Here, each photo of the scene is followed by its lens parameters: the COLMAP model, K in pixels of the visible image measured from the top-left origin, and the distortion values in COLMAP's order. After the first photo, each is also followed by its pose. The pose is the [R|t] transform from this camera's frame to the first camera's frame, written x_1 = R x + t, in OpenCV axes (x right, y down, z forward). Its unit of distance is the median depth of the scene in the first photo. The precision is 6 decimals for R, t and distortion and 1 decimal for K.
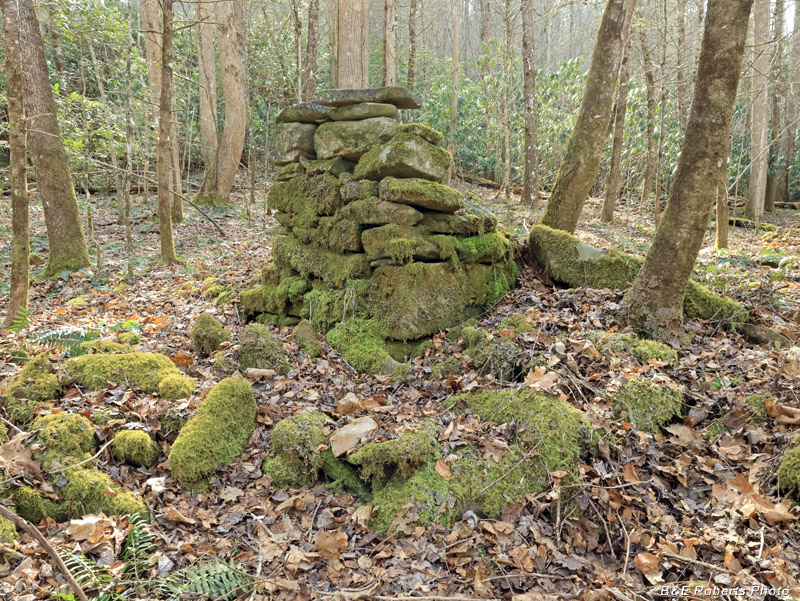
lens RADIAL K [[604.0, 0, 397.7], [0, 604.0, 304.2], [0, 0, 1]] dist [0.006029, -0.013330]
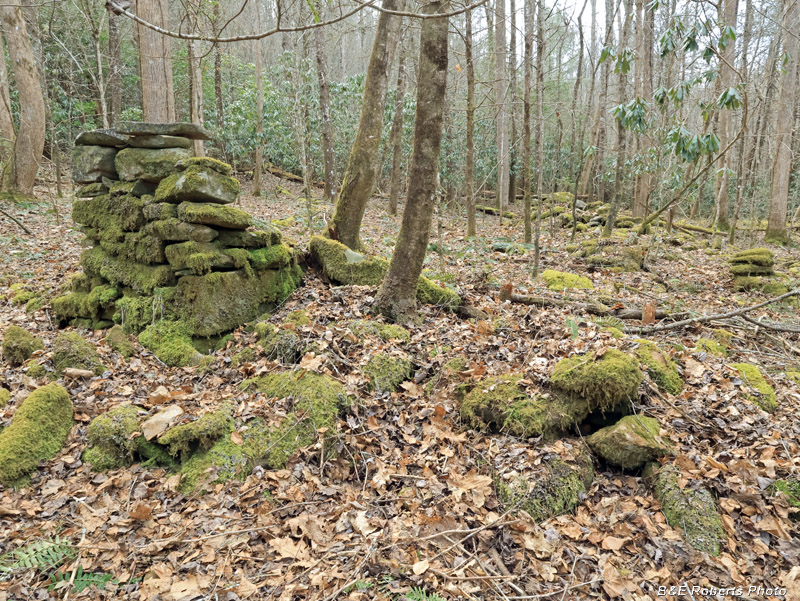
lens RADIAL K [[522.4, 0, 400.3], [0, 522.4, 305.1], [0, 0, 1]] dist [0.001444, -0.000549]
pose [[0.945140, -0.062117, 0.320704, 0.045205], [0.047219, 0.997422, 0.054034, -0.044555], [-0.323234, -0.035927, 0.945637, -0.133246]]
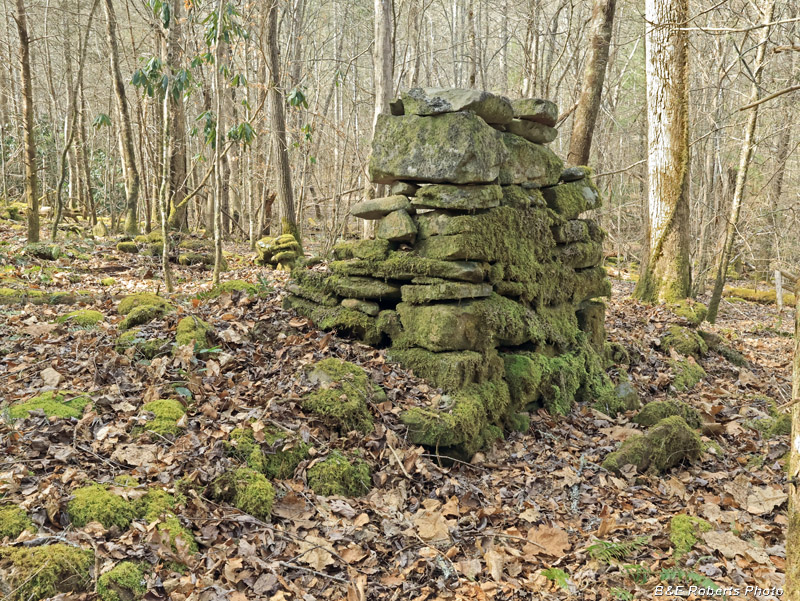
lens RADIAL K [[704.5, 0, 398.1], [0, 704.5, 299.5], [0, 0, 1]] dist [0.001938, -0.002784]
pose [[-0.166907, -0.159621, 0.972966, -1.179325], [0.078904, 0.981481, 0.174553, -0.329114], [-0.982810, 0.105905, -0.151222, 1.596746]]
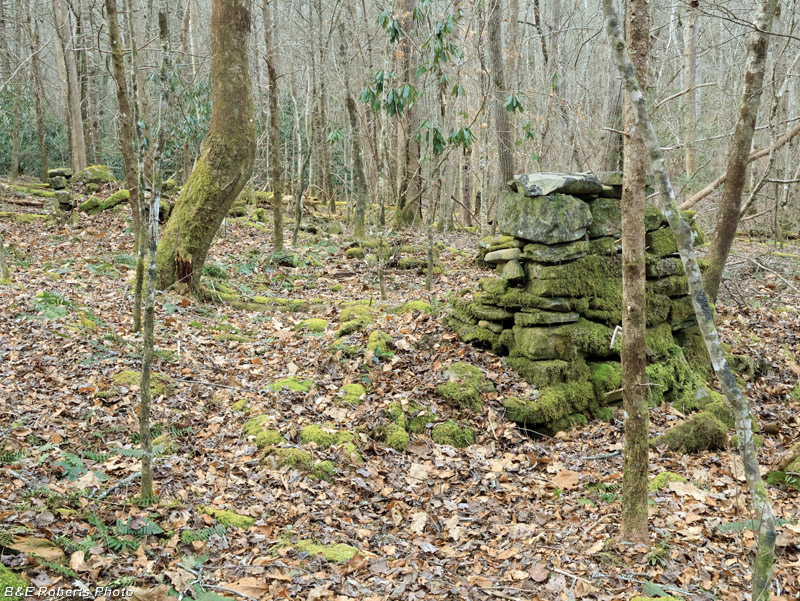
lens RADIAL K [[866.8, 0, 405.6], [0, 866.8, 307.2], [0, 0, 1]] dist [-0.067838, 0.000000]
pose [[0.155192, -0.185275, 0.970355, -1.920000], [0.126947, 0.977852, 0.166404, -0.500423], [-0.979694, 0.097359, 0.175275, 1.352353]]
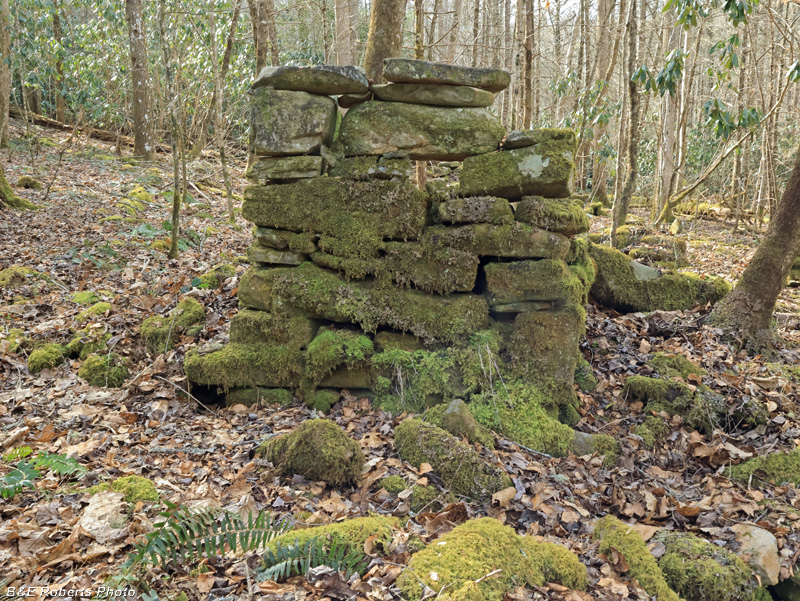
lens RADIAL K [[704.5, 0, 429.5], [0, 704.5, 308.8], [0, 0, 1]] dist [0.001938, -0.002784]
pose [[0.761331, -0.101683, 0.640340, -0.750267], [0.062457, 0.994534, 0.083670, -0.162190], [-0.645348, -0.023707, 0.763521, 0.430220]]
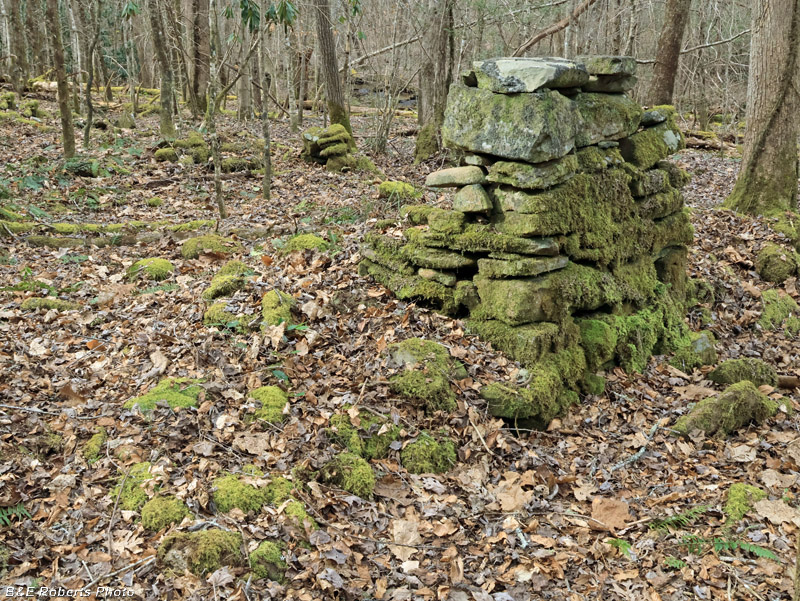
lens RADIAL K [[842.0, 0, 396.3], [0, 842.0, 296.1], [0, 0, 1]] dist [-0.066126, 0.000000]
pose [[-0.100071, -0.312130, 0.944754, -1.352377], [0.125151, 0.938031, 0.323165, -0.526186], [-0.987078, 0.150577, -0.054806, 1.629210]]
